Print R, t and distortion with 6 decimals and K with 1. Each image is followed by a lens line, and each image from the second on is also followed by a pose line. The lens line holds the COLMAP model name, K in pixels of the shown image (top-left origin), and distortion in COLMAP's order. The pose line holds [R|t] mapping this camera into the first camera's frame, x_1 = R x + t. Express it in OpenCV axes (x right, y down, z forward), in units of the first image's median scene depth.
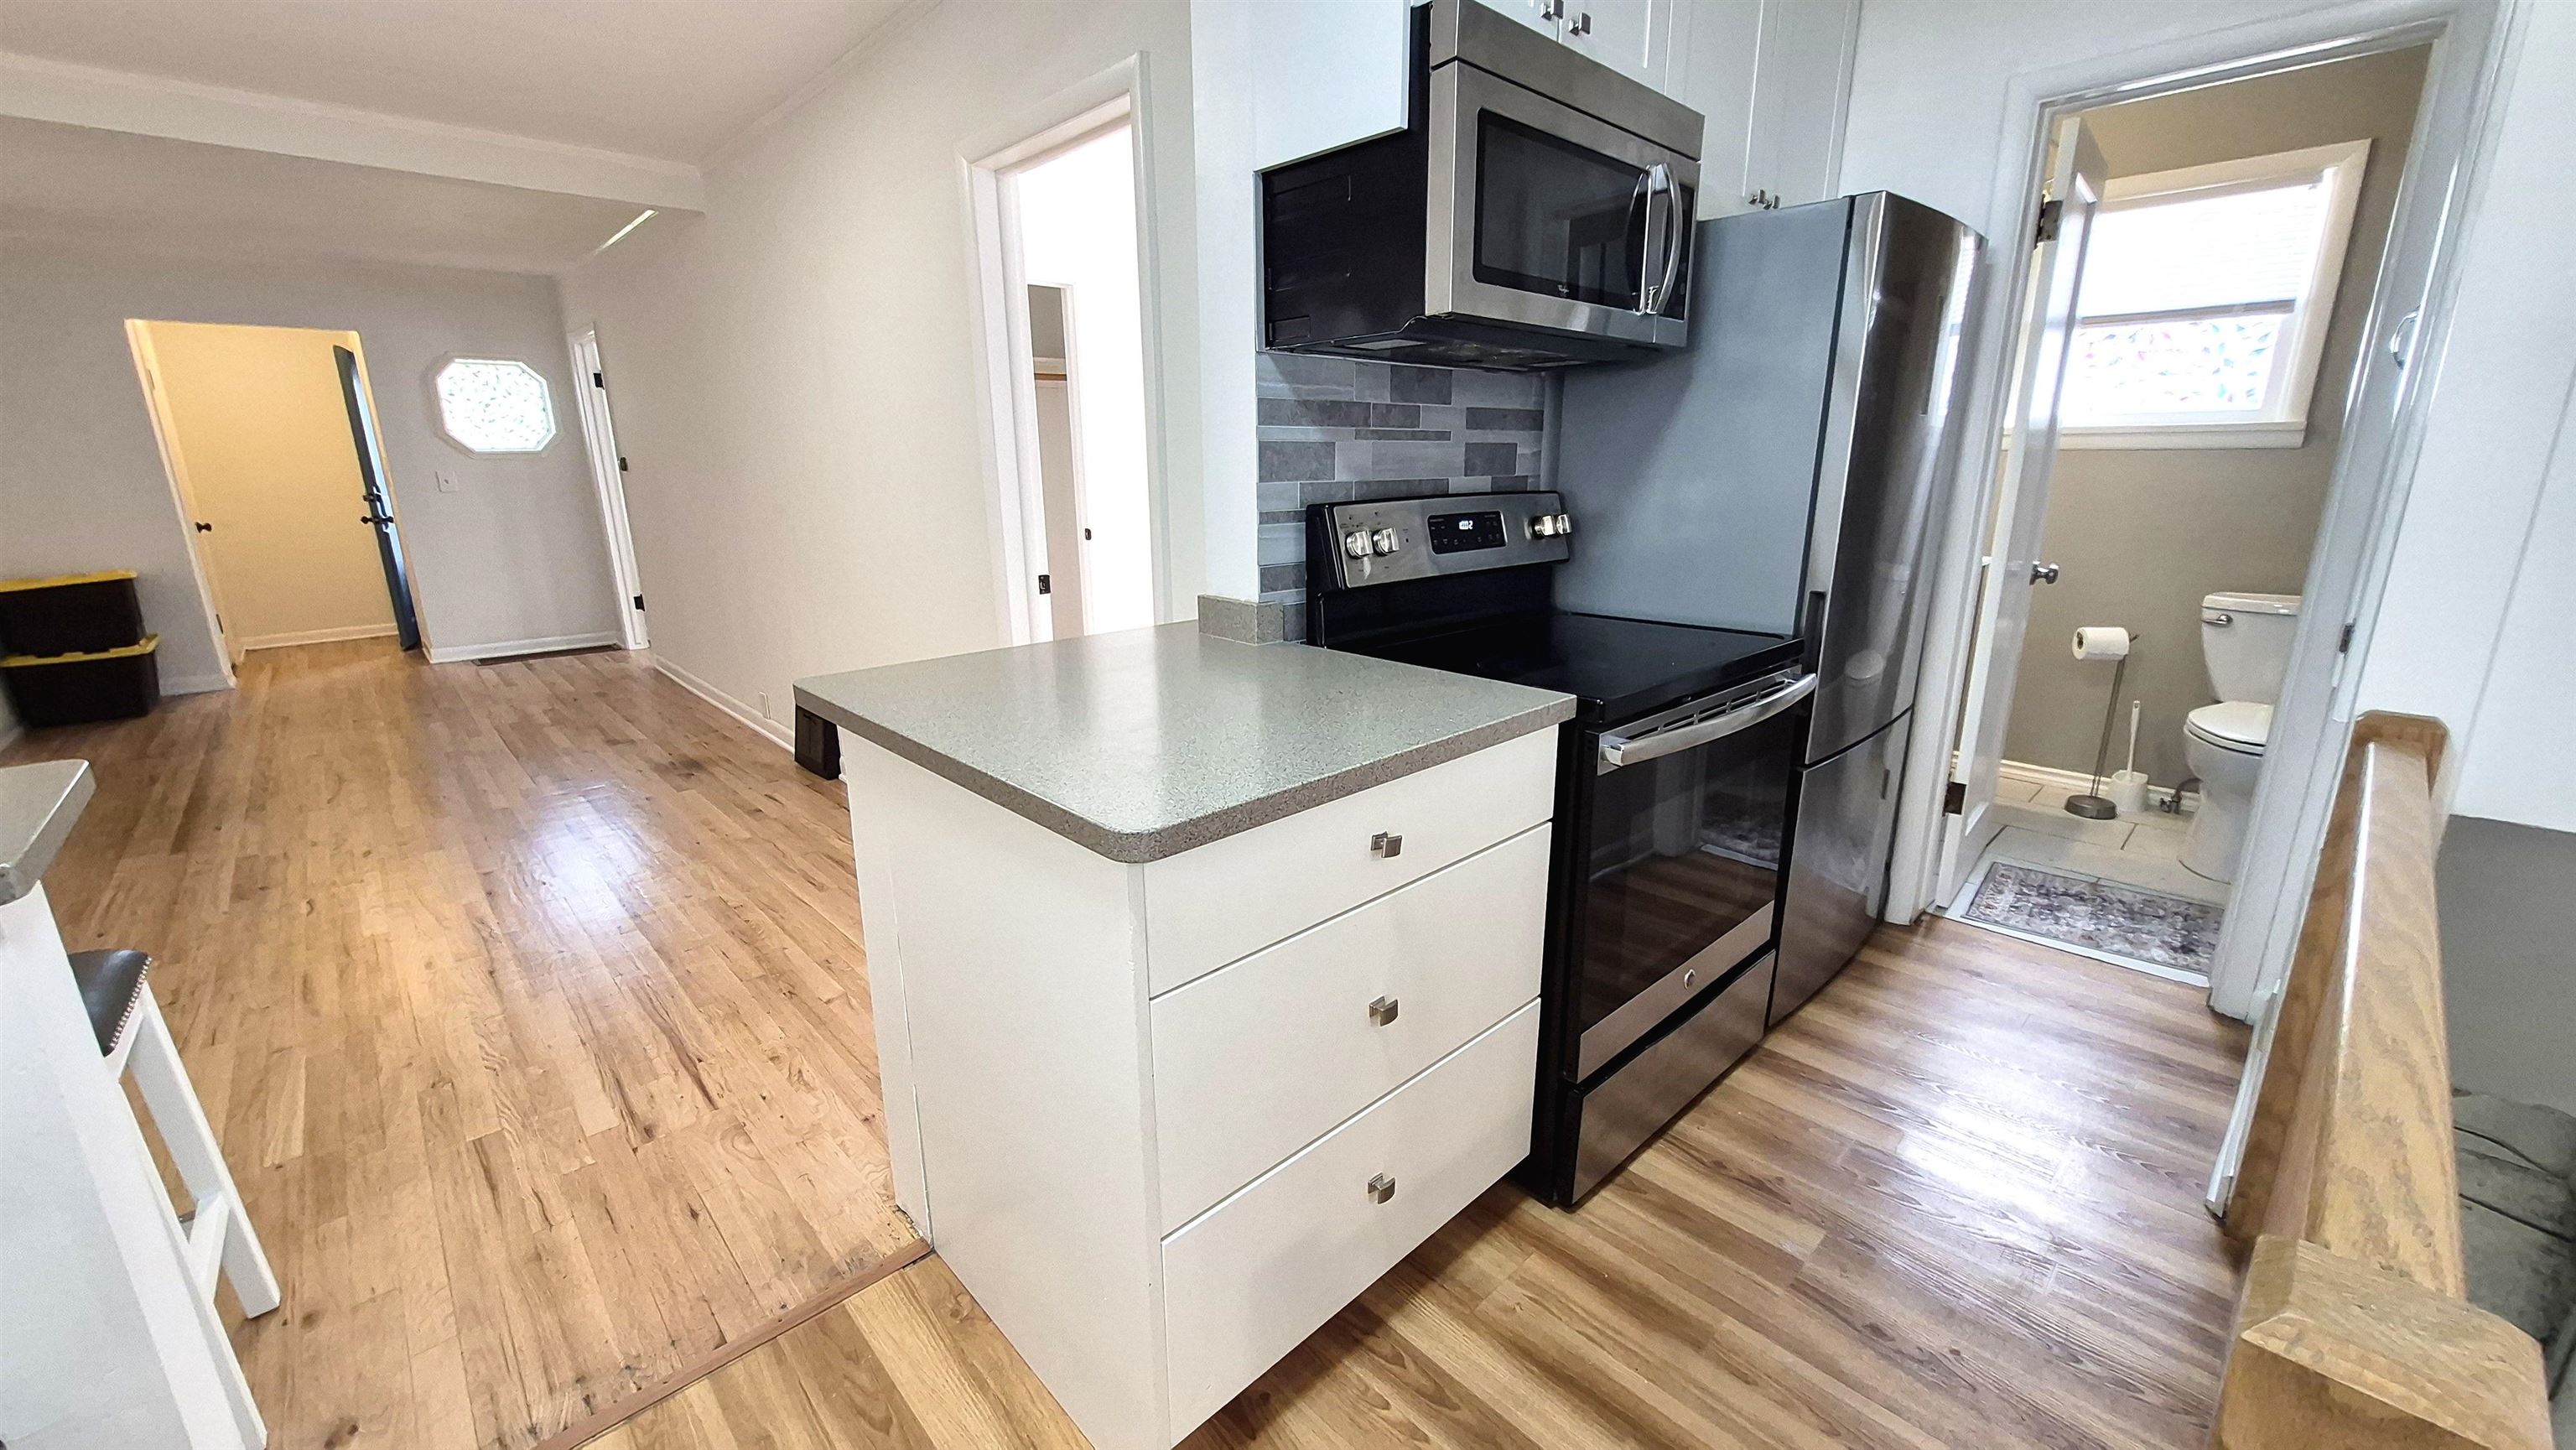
lens RADIAL K [[1004.4, 0, 1288.0], [0, 1004.4, 725.0], [0, 0, 1]] dist [0.000797, 0.000007]
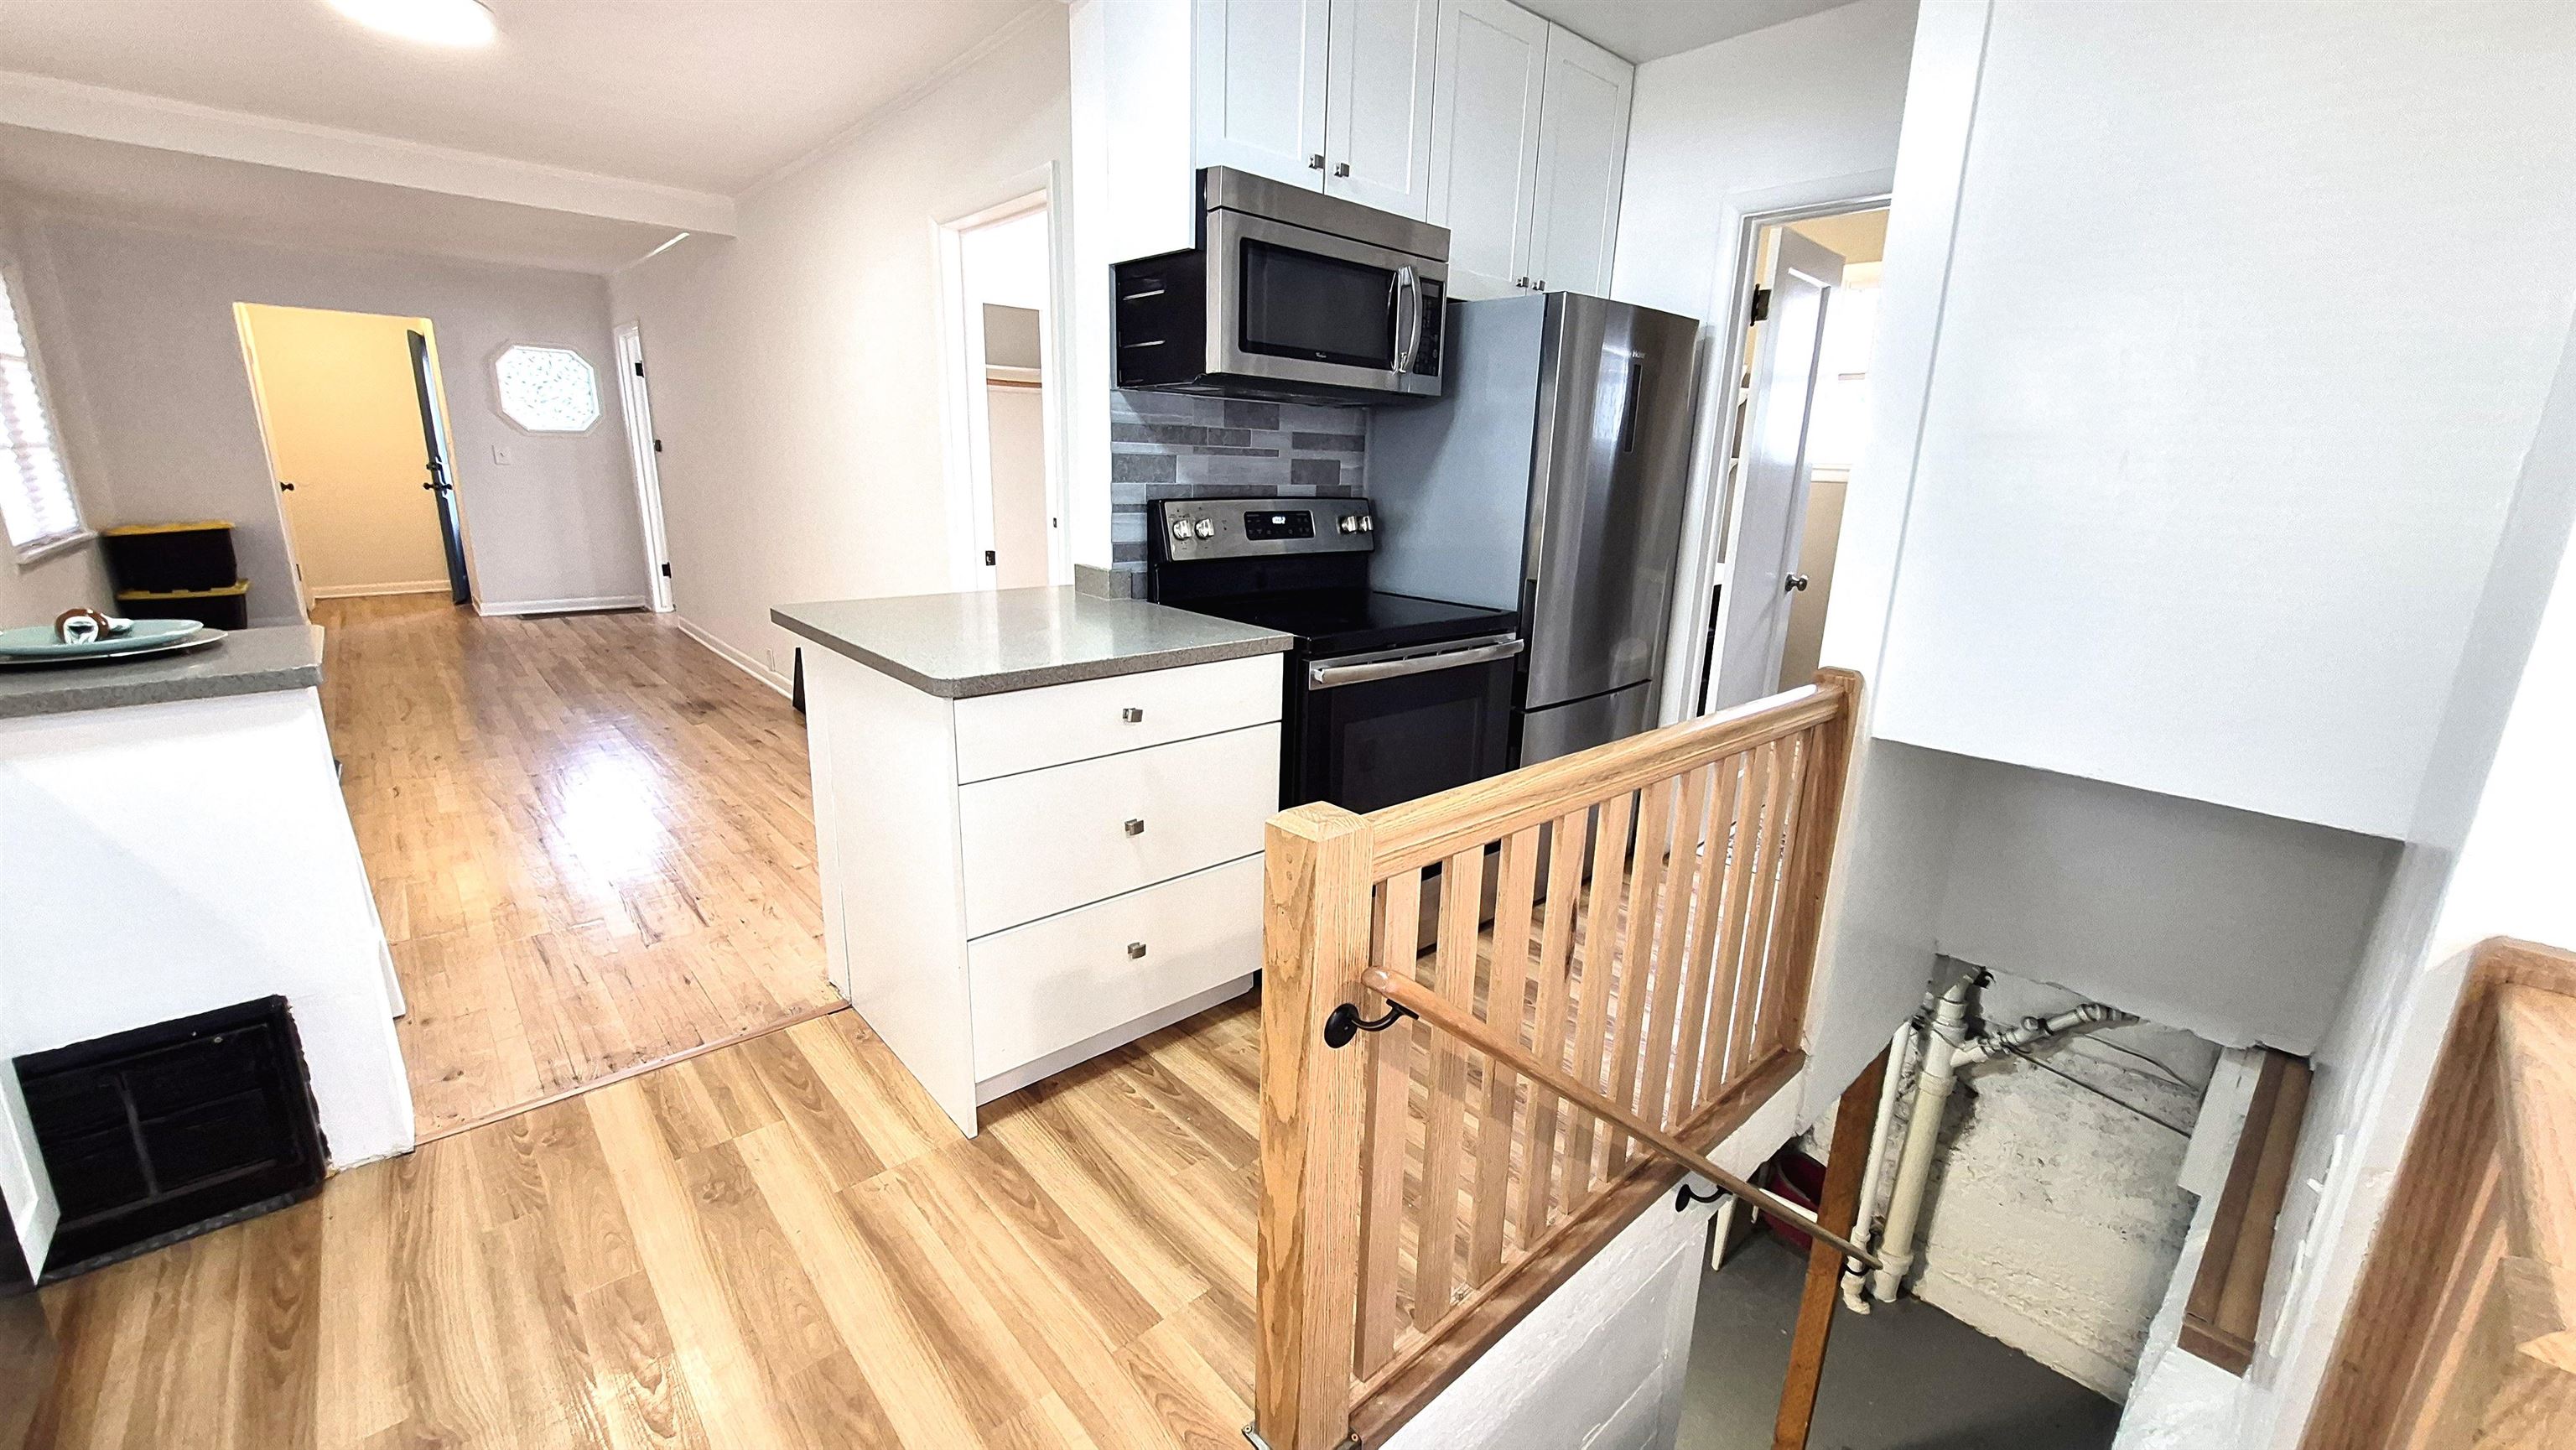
lens RADIAL K [[1013.0, 0, 1301.8], [0, 1013.0, 727.7], [0, 0, 1]] dist [-0.001300, -0.000269]
pose [[0.999095, 0.041650, -0.008662, 0.227514], [-0.041667, 0.999130, -0.001764, 0.078801], [0.008581, 0.002123, 0.999961, -0.351907]]
